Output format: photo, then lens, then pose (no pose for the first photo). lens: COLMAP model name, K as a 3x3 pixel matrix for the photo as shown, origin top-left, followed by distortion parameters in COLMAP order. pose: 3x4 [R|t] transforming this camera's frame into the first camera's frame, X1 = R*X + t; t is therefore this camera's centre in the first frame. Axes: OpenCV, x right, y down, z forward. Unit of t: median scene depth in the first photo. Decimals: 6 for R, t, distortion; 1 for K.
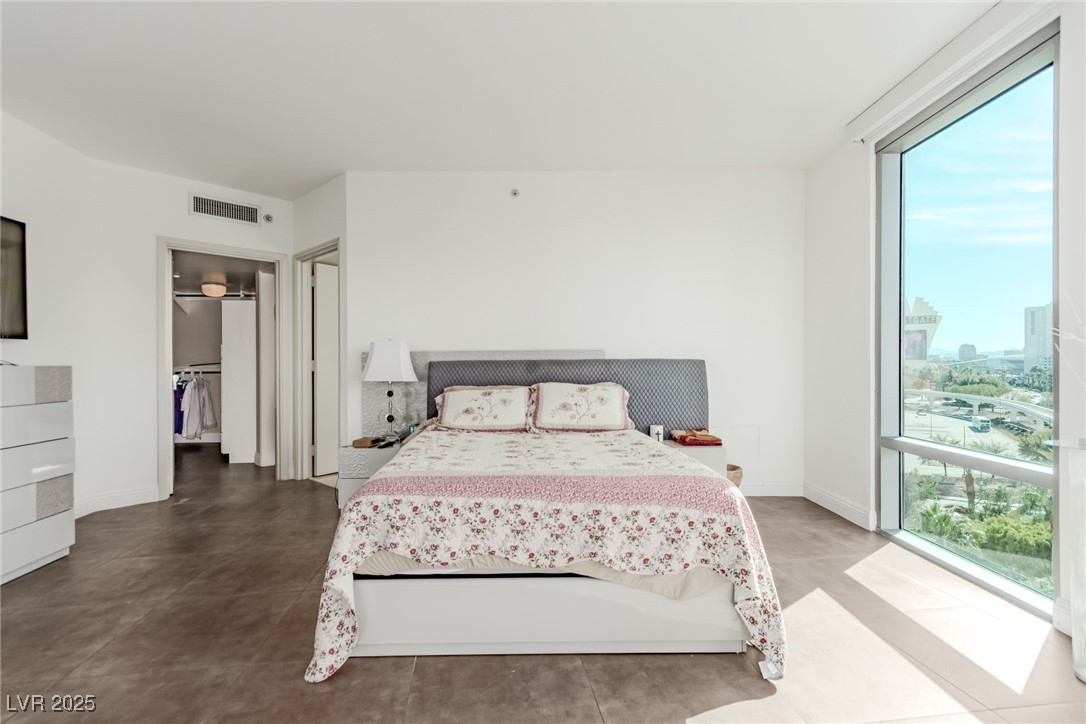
lens RADIAL K [[505.4, 0, 545.8], [0, 505.4, 361.7], [0, 0, 1]] dist [0.001850, 0.000915]
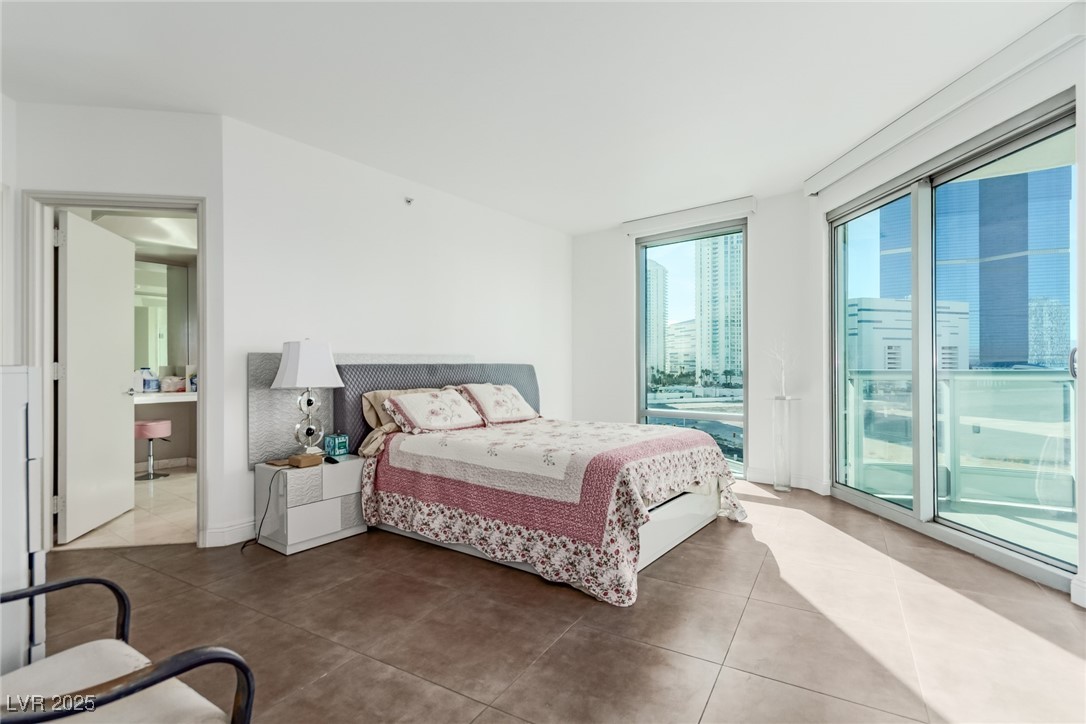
lens RADIAL K [[505.4, 0, 545.8], [0, 505.4, 363.9], [0, 0, 1]] dist [0.001850, 0.000915]
pose [[0.618529, 0.007176, 0.785730, -0.741421], [-0.001504, 0.999967, -0.007948, 0.004588], [-0.785761, 0.003735, 0.618519, 0.157205]]
